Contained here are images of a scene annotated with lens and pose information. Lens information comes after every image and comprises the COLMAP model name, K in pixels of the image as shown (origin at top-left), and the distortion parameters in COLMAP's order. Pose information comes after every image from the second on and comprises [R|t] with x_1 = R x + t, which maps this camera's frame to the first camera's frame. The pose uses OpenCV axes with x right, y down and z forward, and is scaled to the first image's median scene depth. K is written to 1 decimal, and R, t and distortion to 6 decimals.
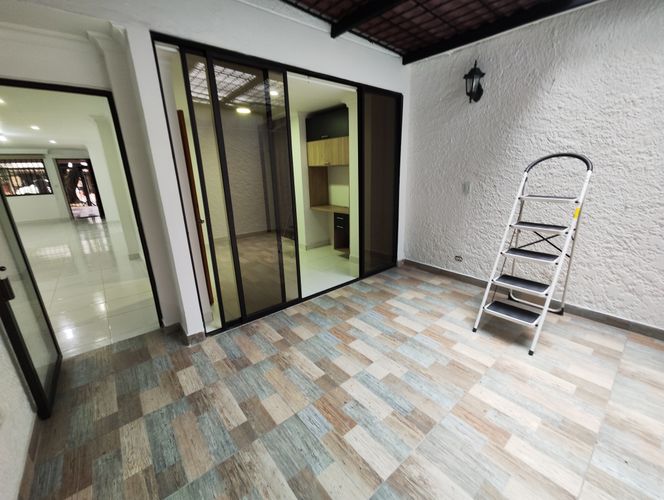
lens RADIAL K [[272.4, 0, 332.0], [0, 272.4, 250.0], [0, 0, 1]] dist [0.002749, 0.000331]
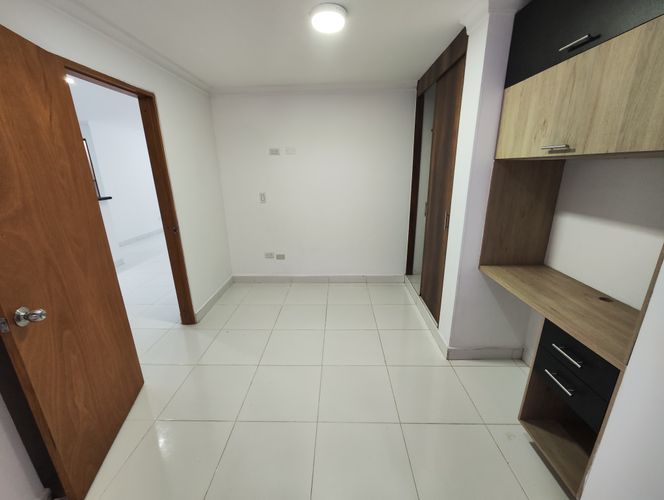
lens RADIAL K [[276.8, 0, 332.0], [0, 276.8, 250.0], [0, 0, 1]] dist [-0.000780, 0.000068]
pose [[0.745678, 0.207679, -0.633114, 0.008209], [-0.195297, 0.976576, 0.090325, -0.186489], [0.637042, 0.056292, 0.768771, 0.607099]]
